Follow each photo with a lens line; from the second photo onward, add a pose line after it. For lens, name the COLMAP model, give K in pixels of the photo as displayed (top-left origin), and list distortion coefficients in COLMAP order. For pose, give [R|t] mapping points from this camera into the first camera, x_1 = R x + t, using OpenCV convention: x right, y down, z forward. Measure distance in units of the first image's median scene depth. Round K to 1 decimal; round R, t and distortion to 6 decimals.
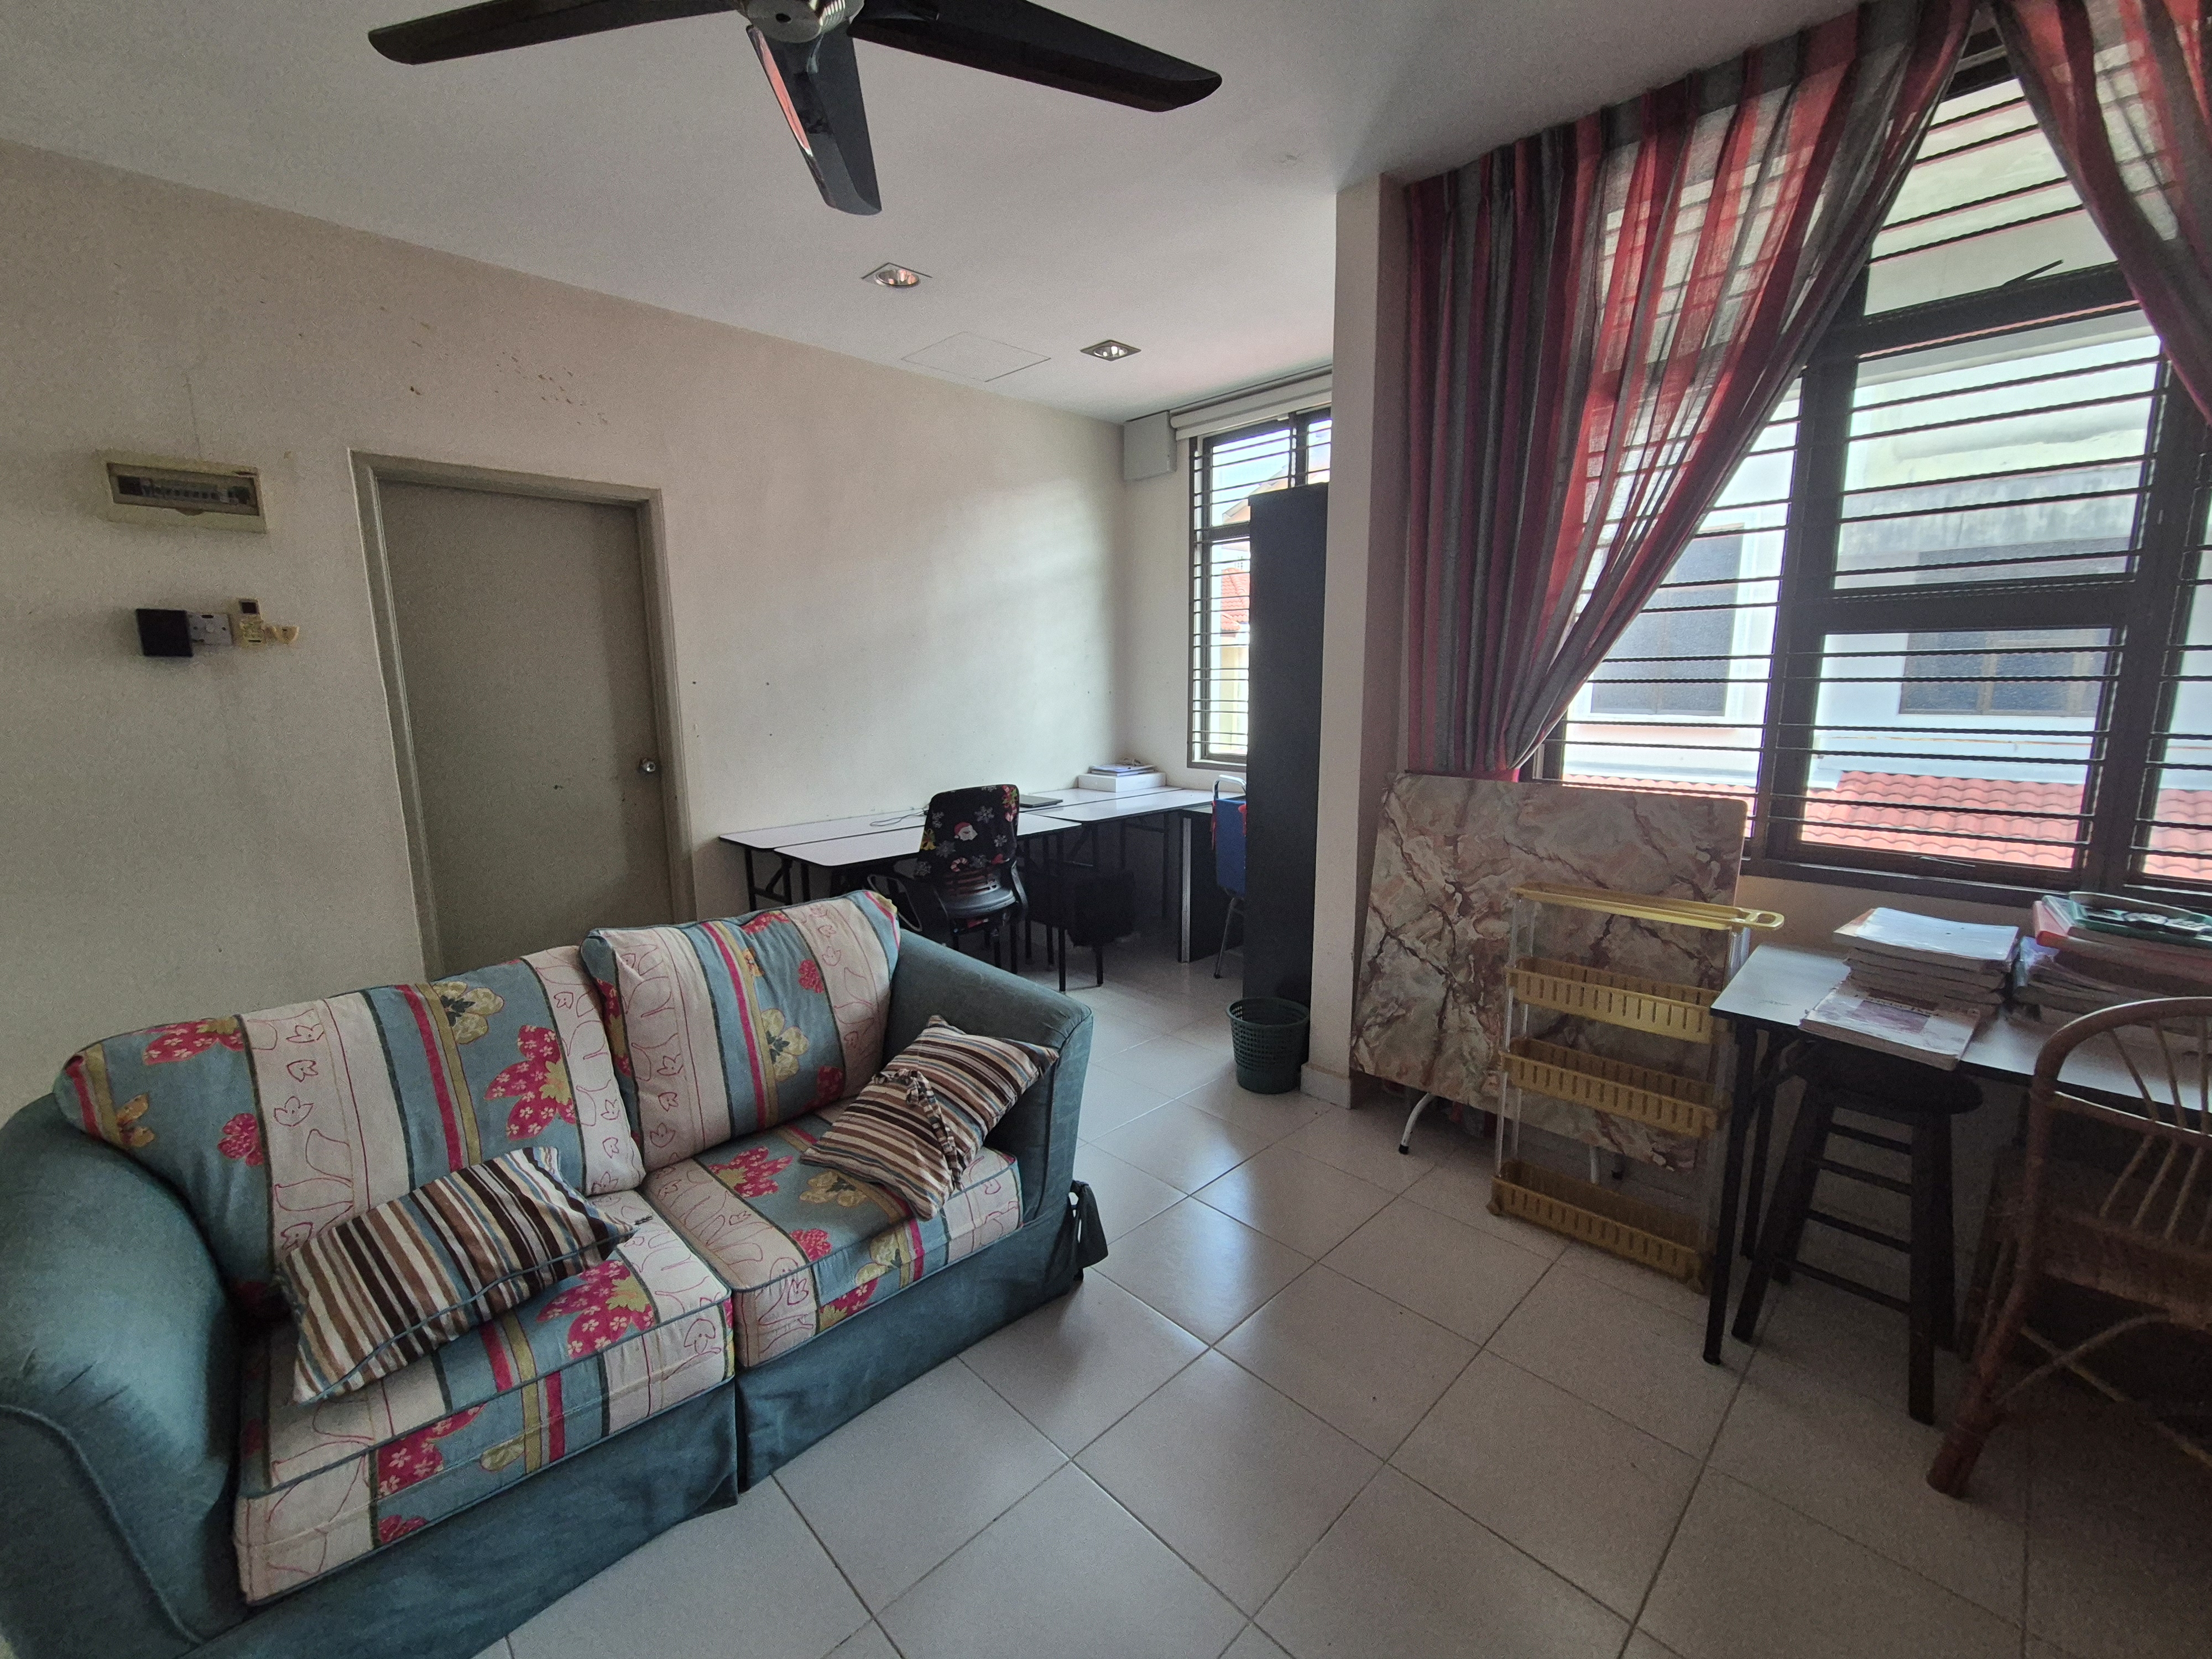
lens RADIAL K [[924.1, 0, 1106.0], [0, 924.1, 829.5], [0, 0, 1]] dist [0.016854, -0.011915]
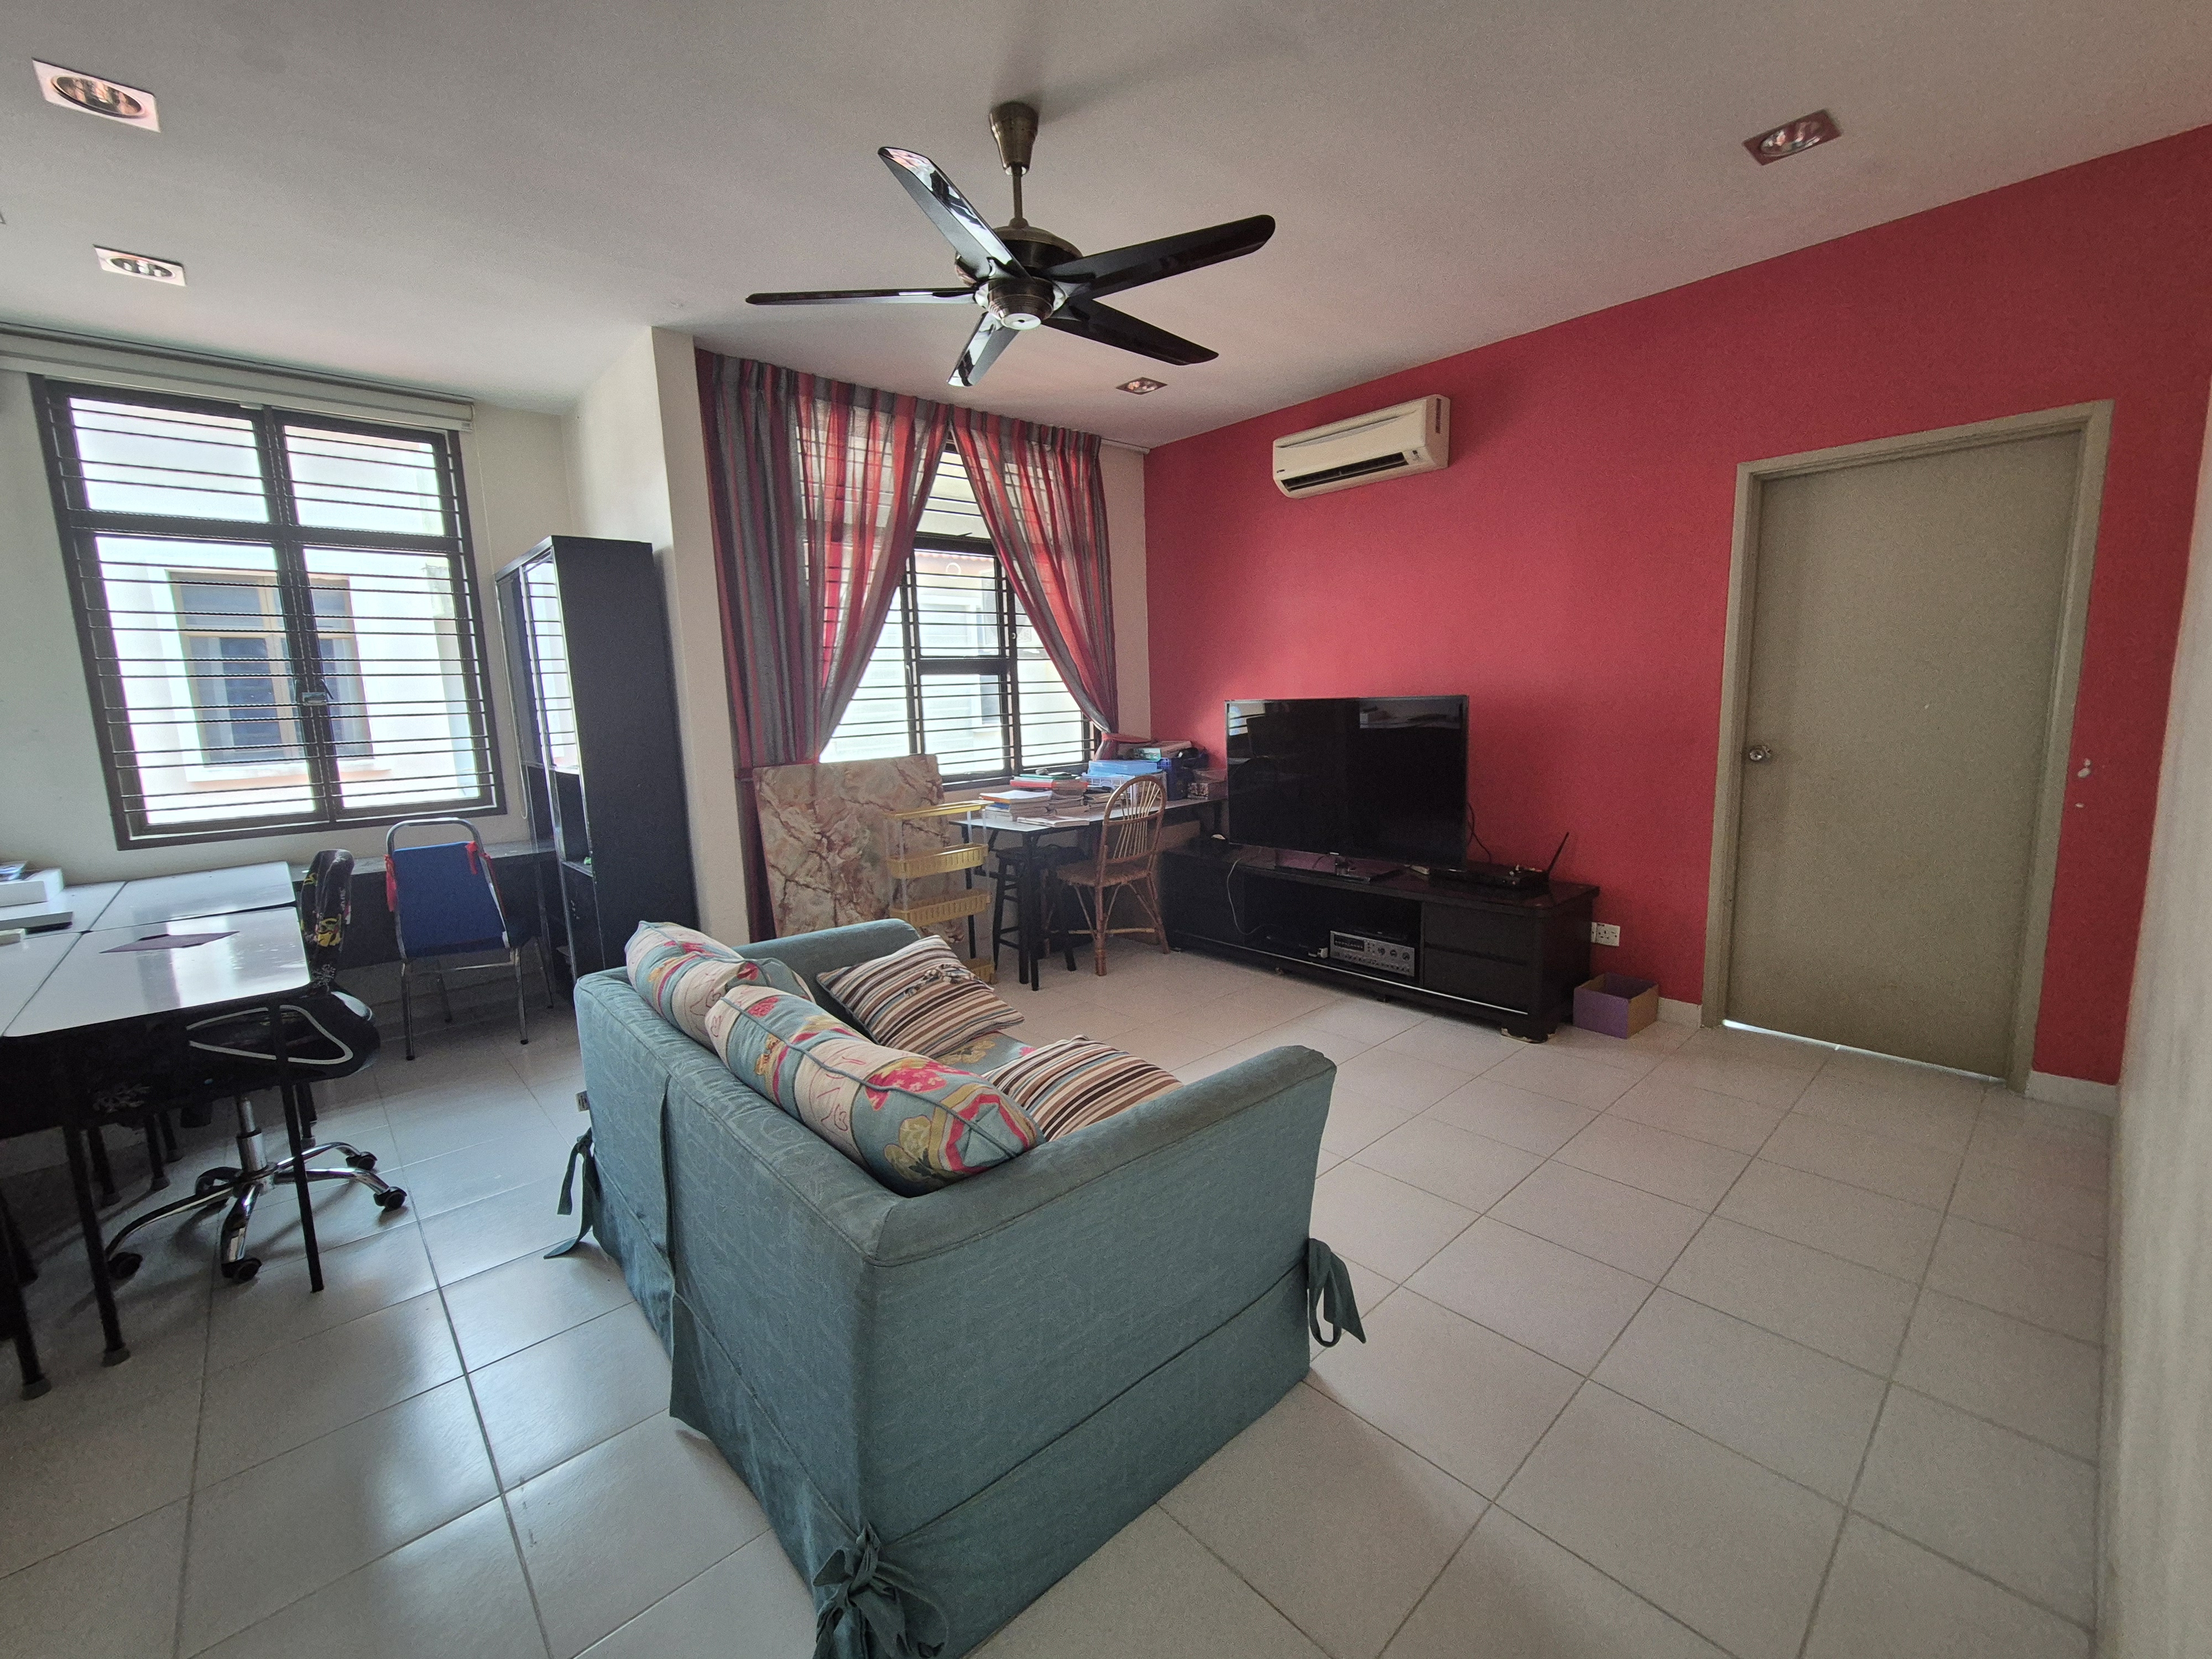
lens RADIAL K [[909.5, 0, 1112.1], [0, 909.5, 827.4], [0, 0, 1]] dist [0.000006, -0.000779]
pose [[0.026756, -0.138215, 0.990041, -1.130112], [0.197713, 0.971562, 0.130292, -0.051841], [-0.979895, 0.192258, 0.053322, 0.465529]]
